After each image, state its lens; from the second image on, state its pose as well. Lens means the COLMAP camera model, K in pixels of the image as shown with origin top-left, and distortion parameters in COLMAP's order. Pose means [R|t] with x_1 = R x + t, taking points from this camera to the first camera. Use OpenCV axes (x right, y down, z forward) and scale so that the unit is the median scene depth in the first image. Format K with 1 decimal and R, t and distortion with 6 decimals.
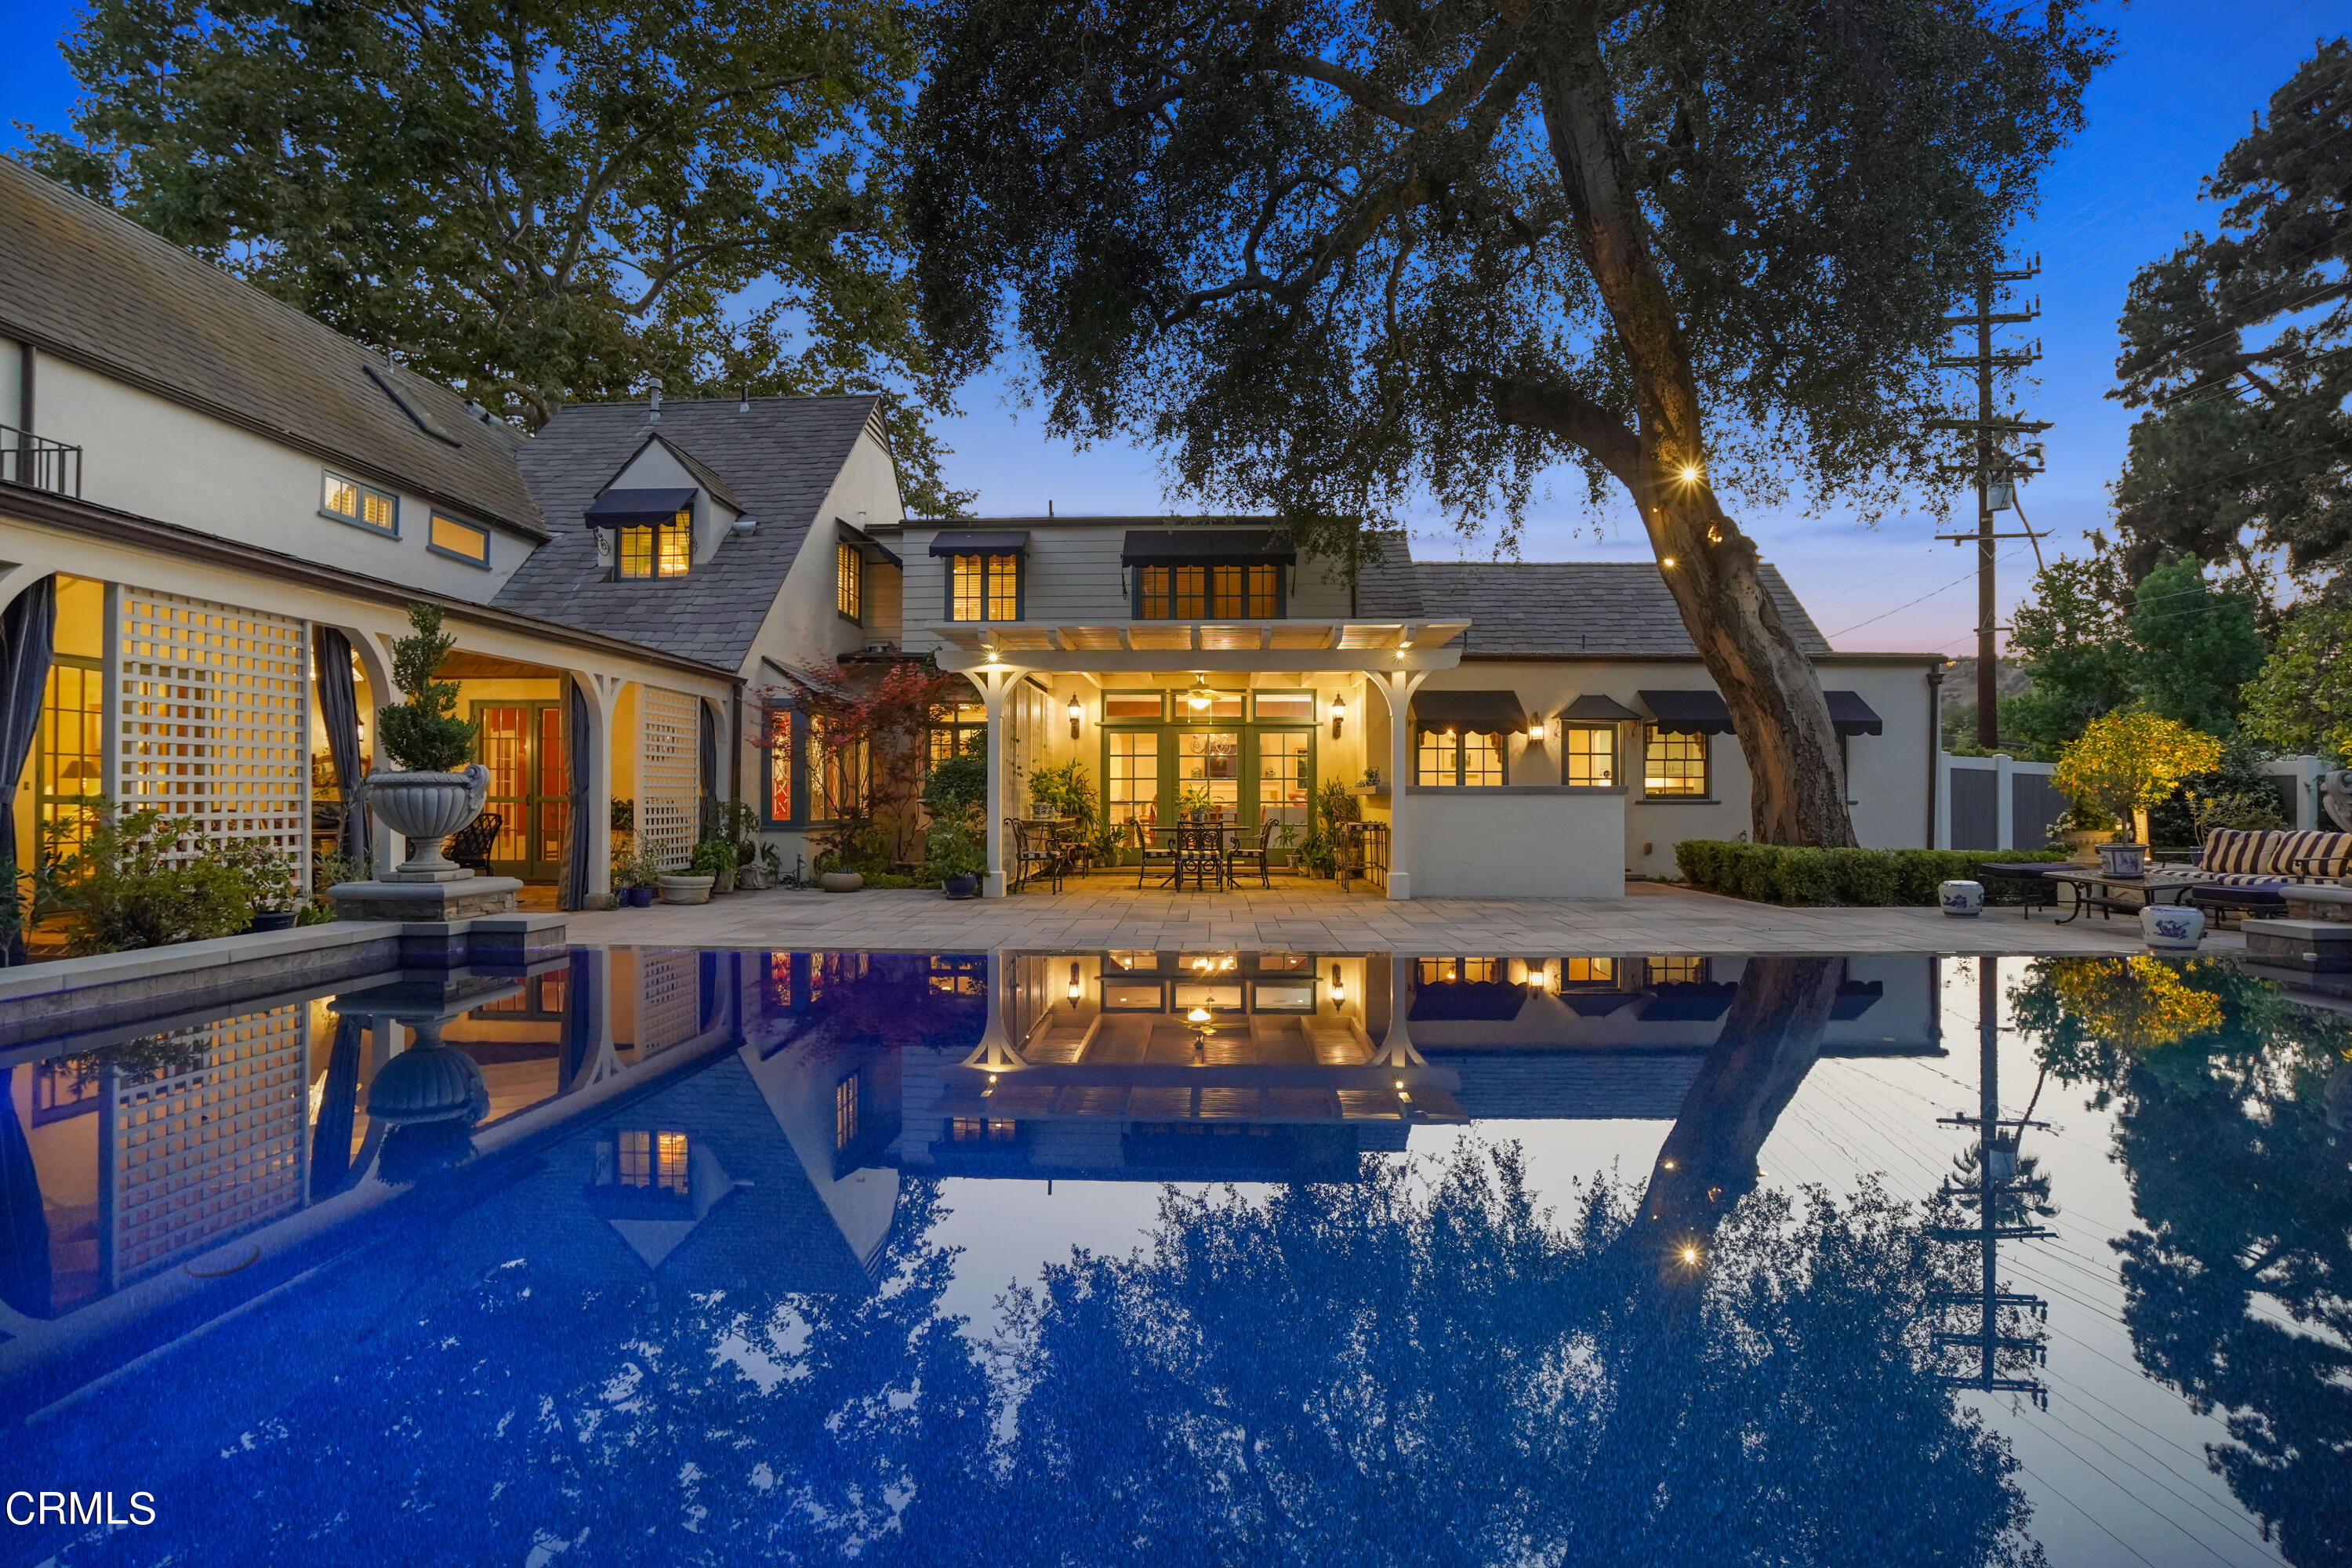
lens RADIAL K [[1091.3, 0, 1186.2], [0, 1091.3, 786.2], [0, 0, 1]] dist [-0.063075, 0.020472]
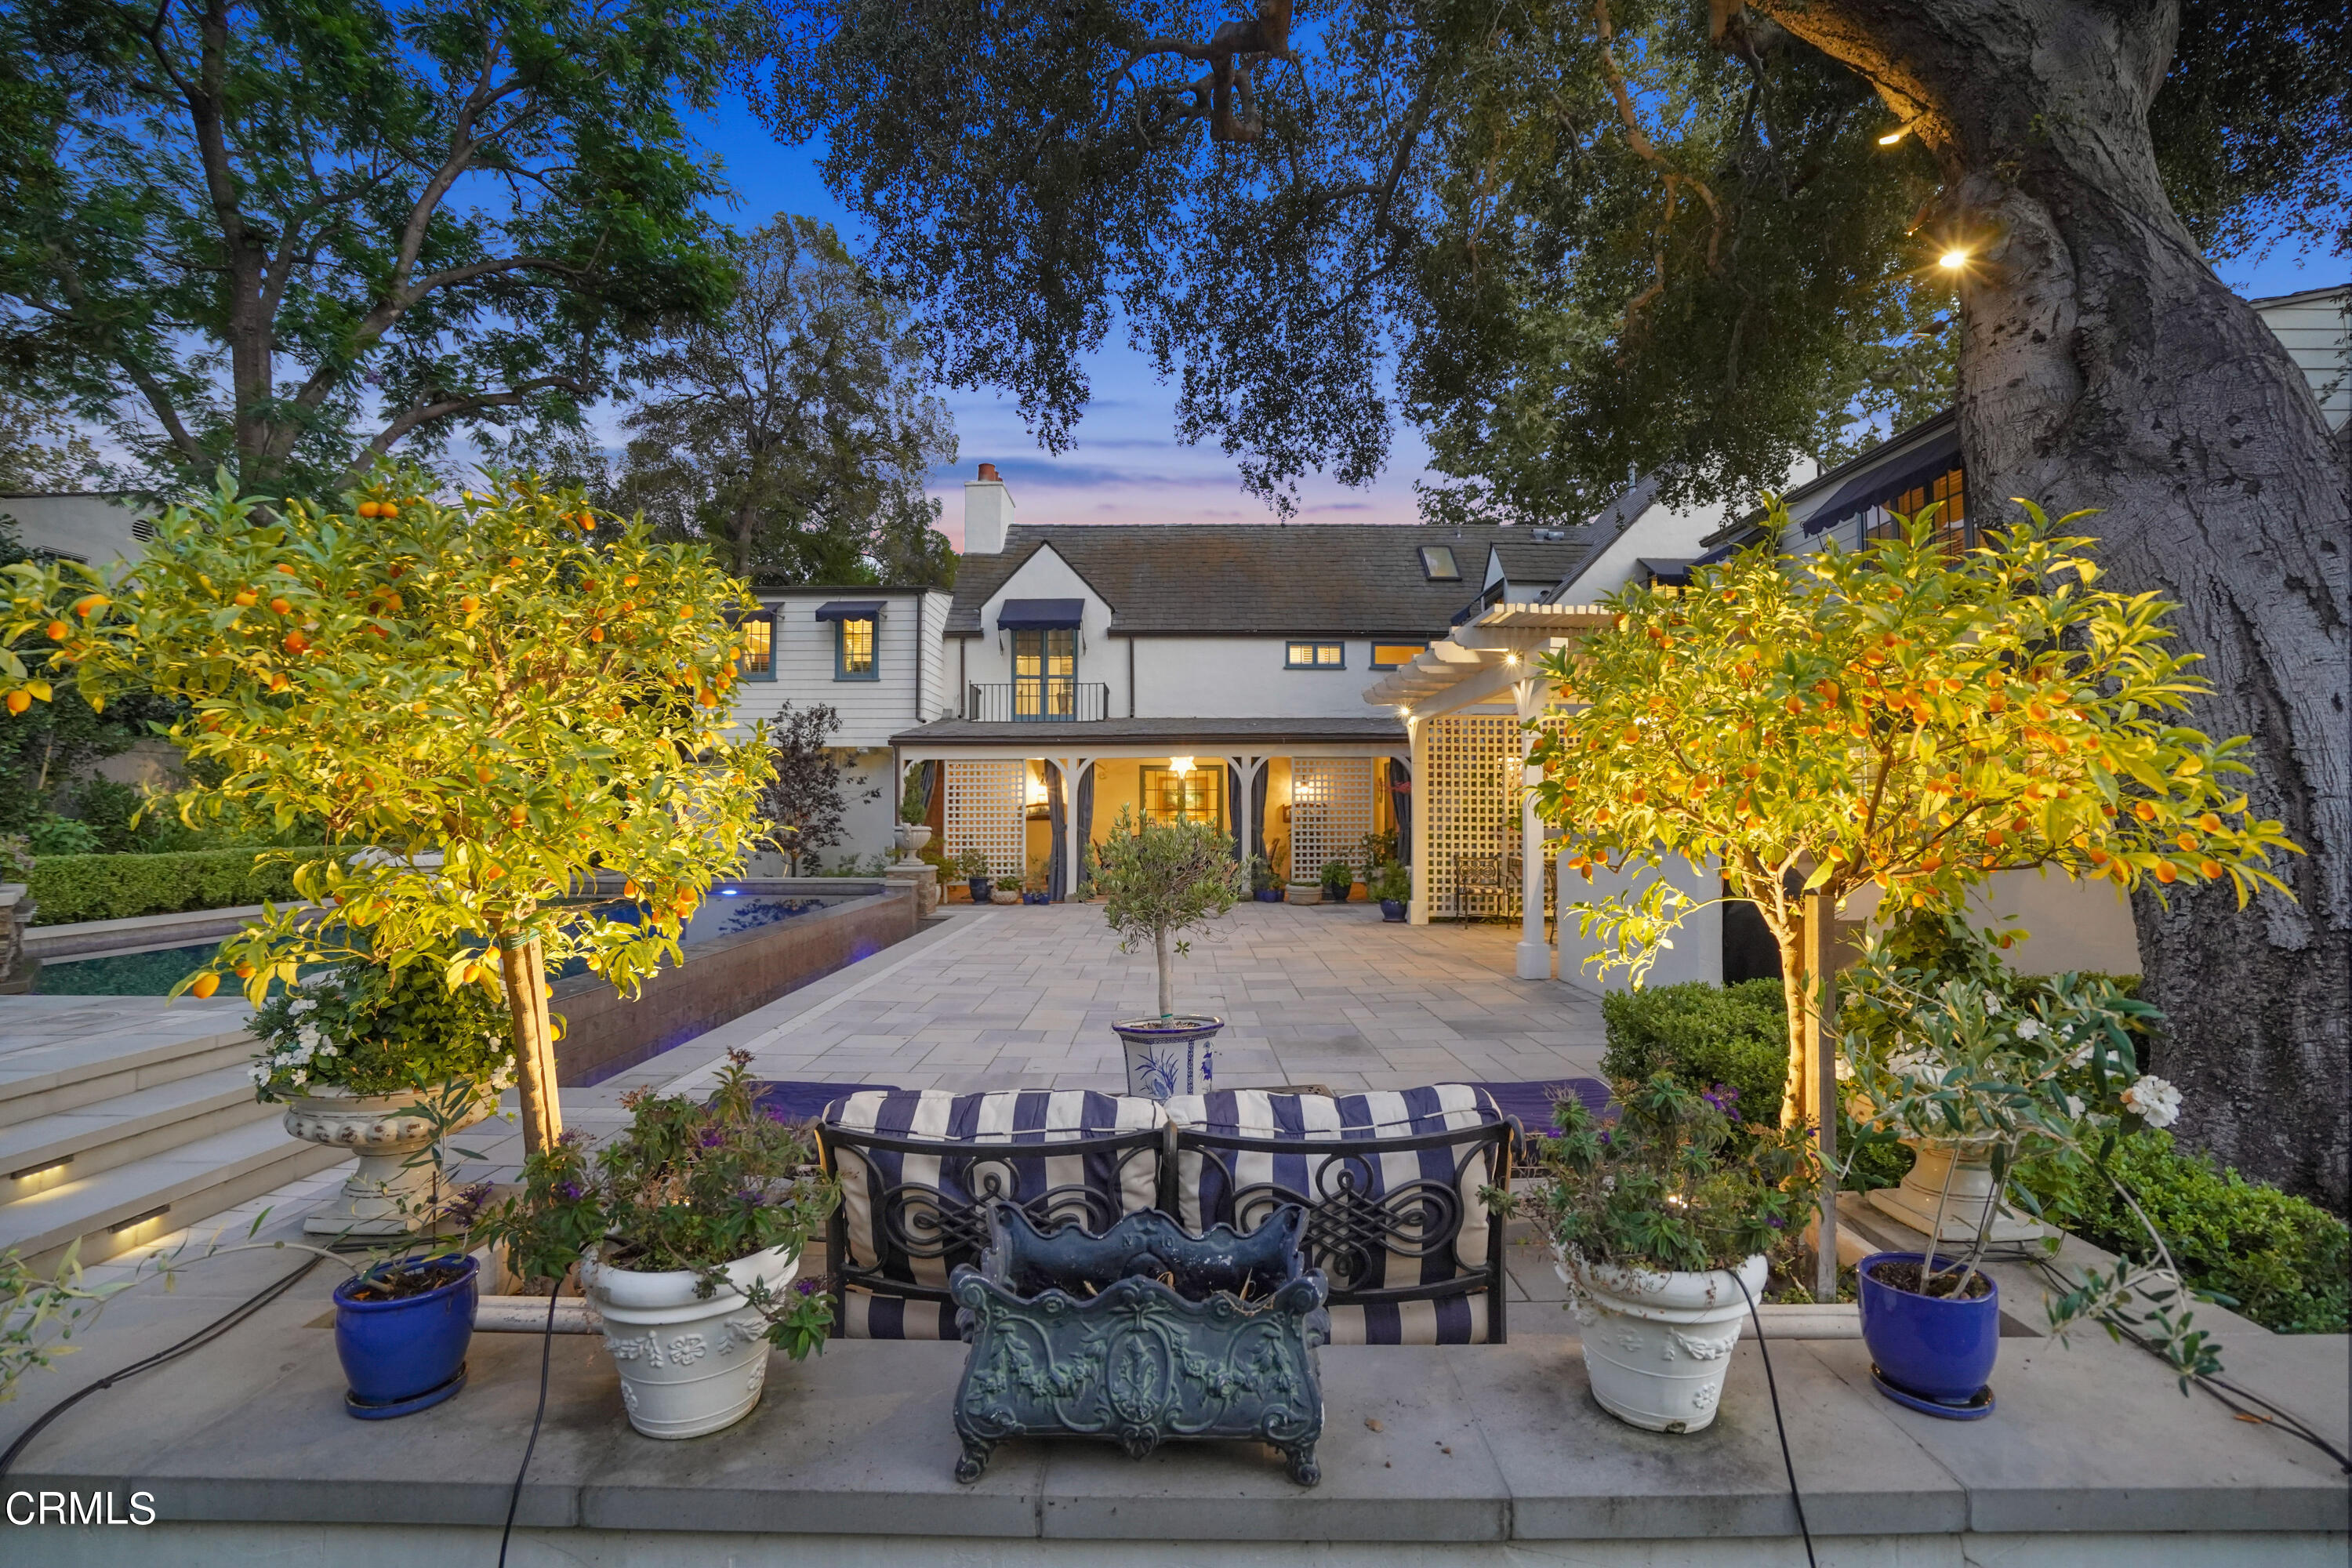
lens RADIAL K [[1089.4, 0, 1144.2], [0, 1089.4, 815.5], [0, 0, 1]] dist [-0.063883, 0.020021]
pose [[0.012572, -0.001148, -0.999920, 0.799079], [0.013136, 0.999913, -0.000983, -0.011183], [0.999835, -0.013122, 0.012586, 0.596739]]
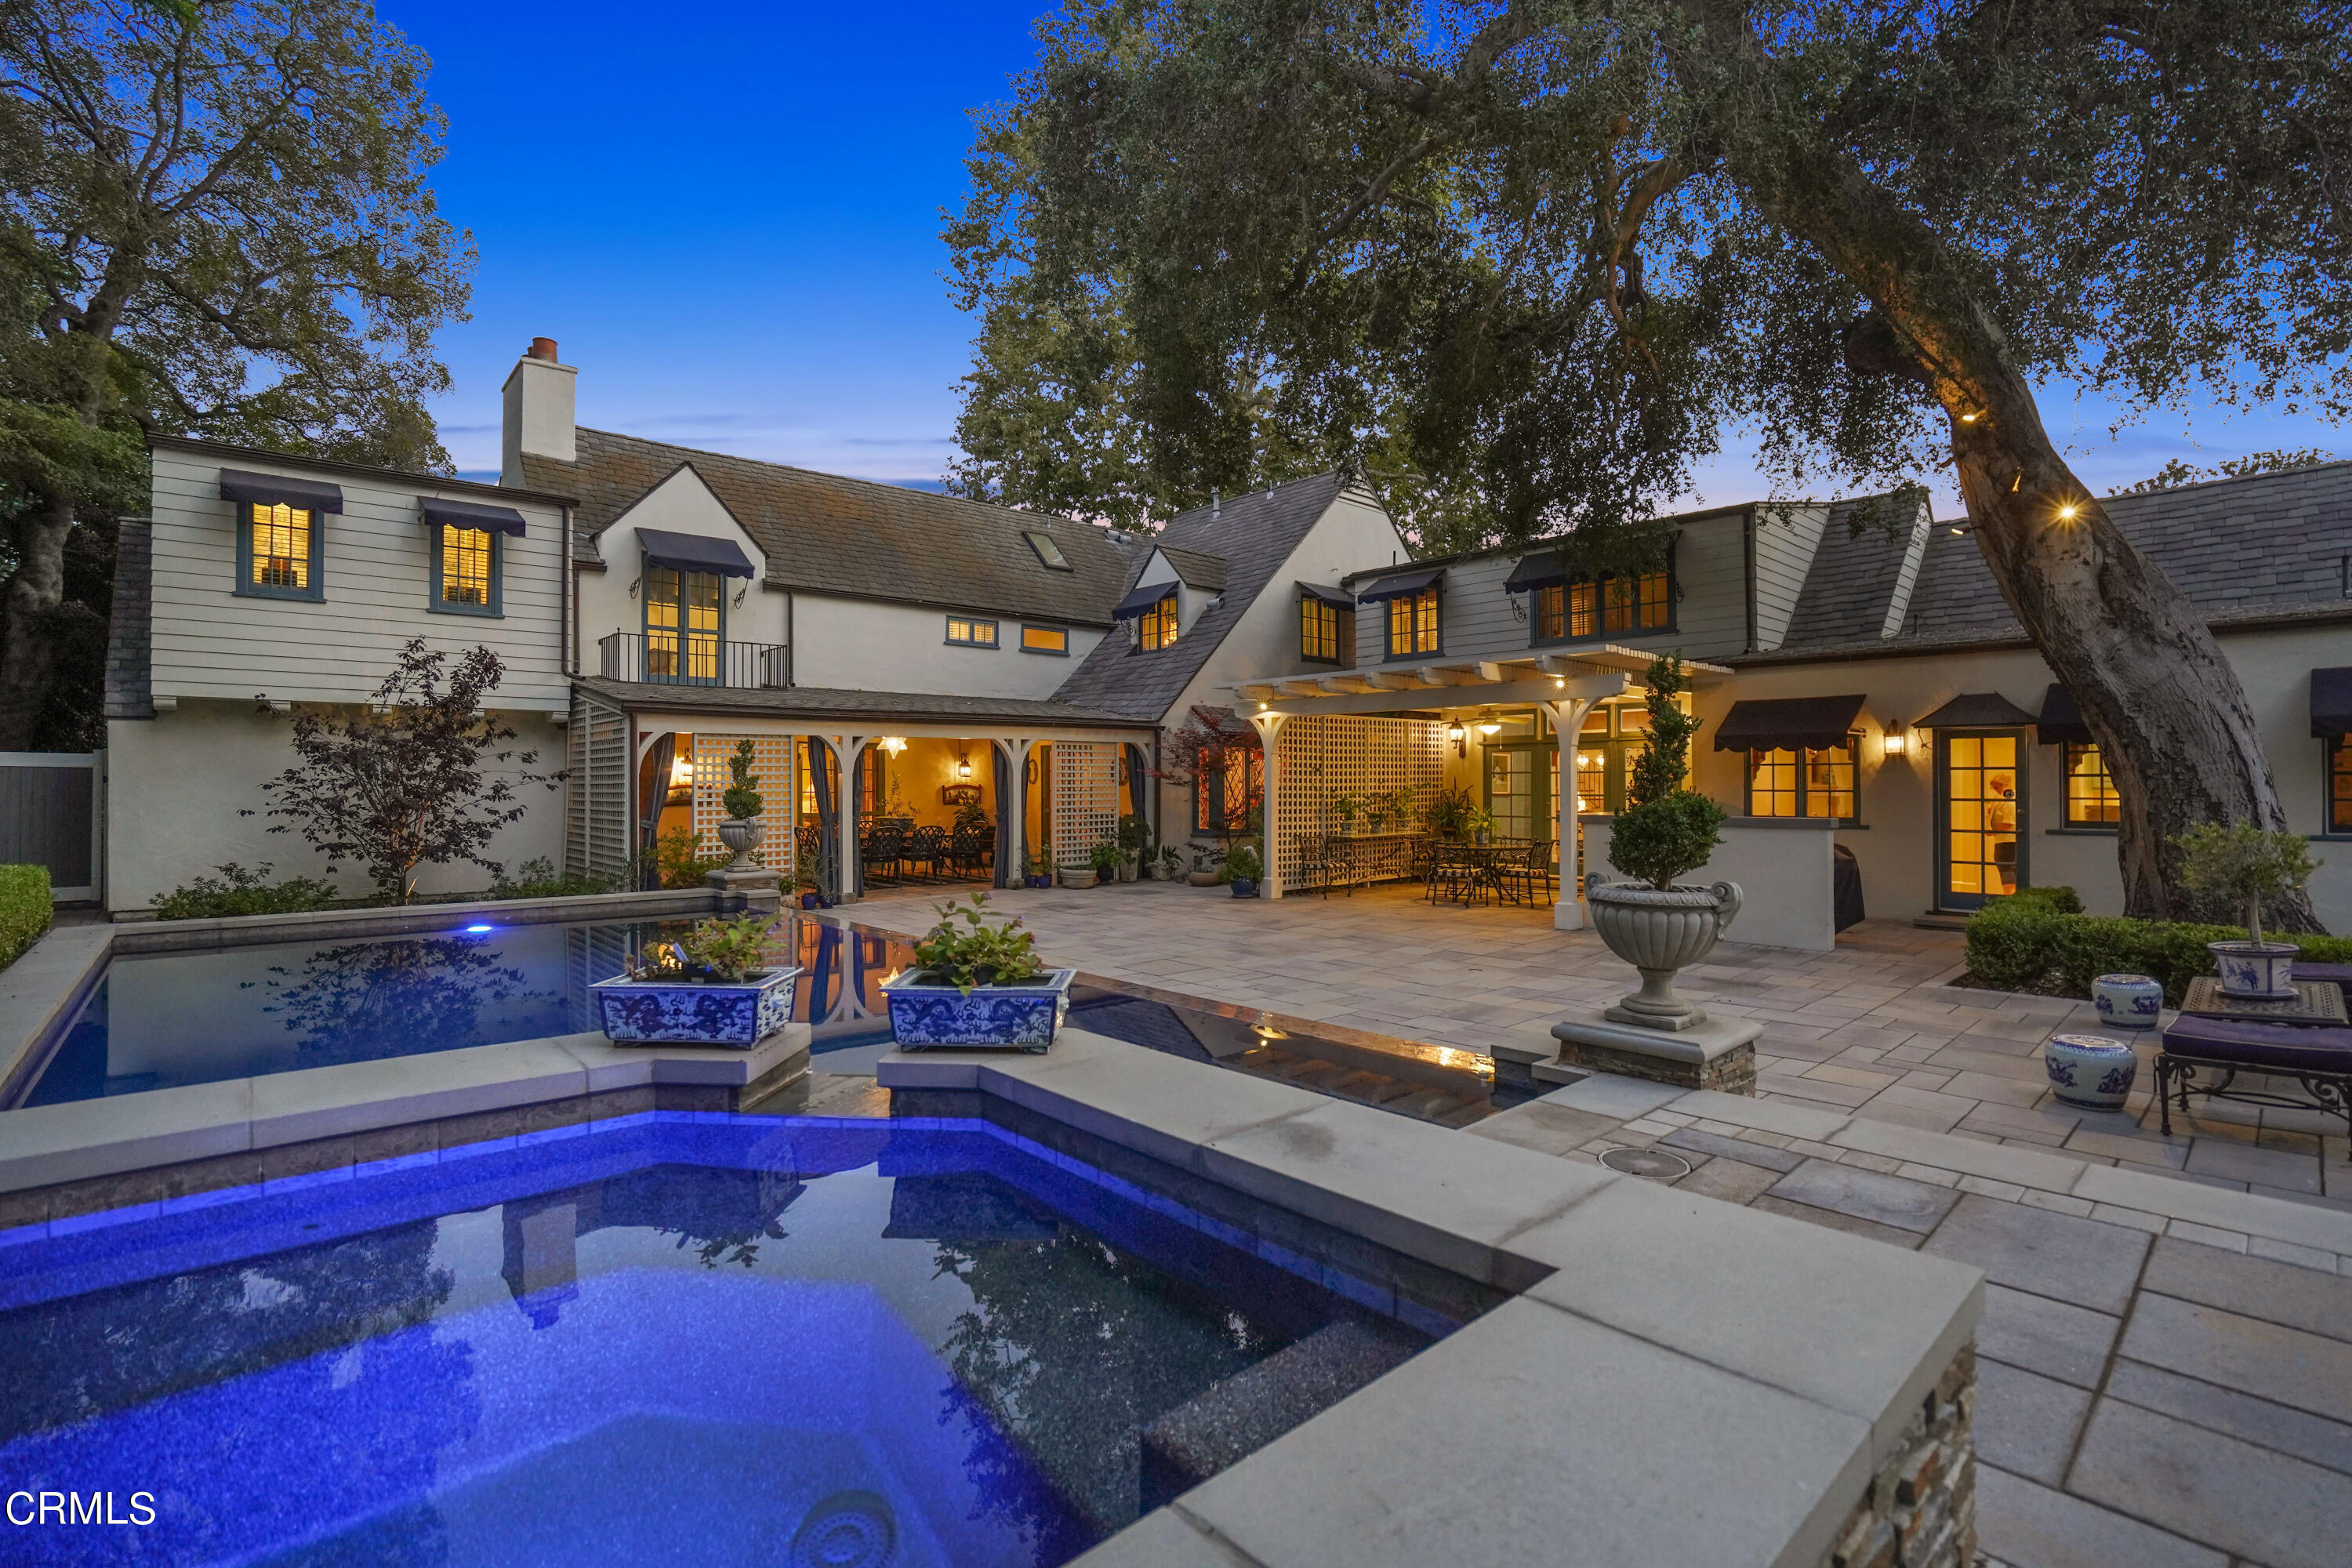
lens RADIAL K [[1091.3, 0, 1186.2], [0, 1091.3, 786.2], [0, 0, 1]] dist [-0.063075, 0.020472]
pose [[0.694857, -0.001327, -0.719146, 0.559201], [0.013684, 0.999842, 0.011376, -0.036056], [0.719017, -0.017746, 0.694766, 0.053549]]
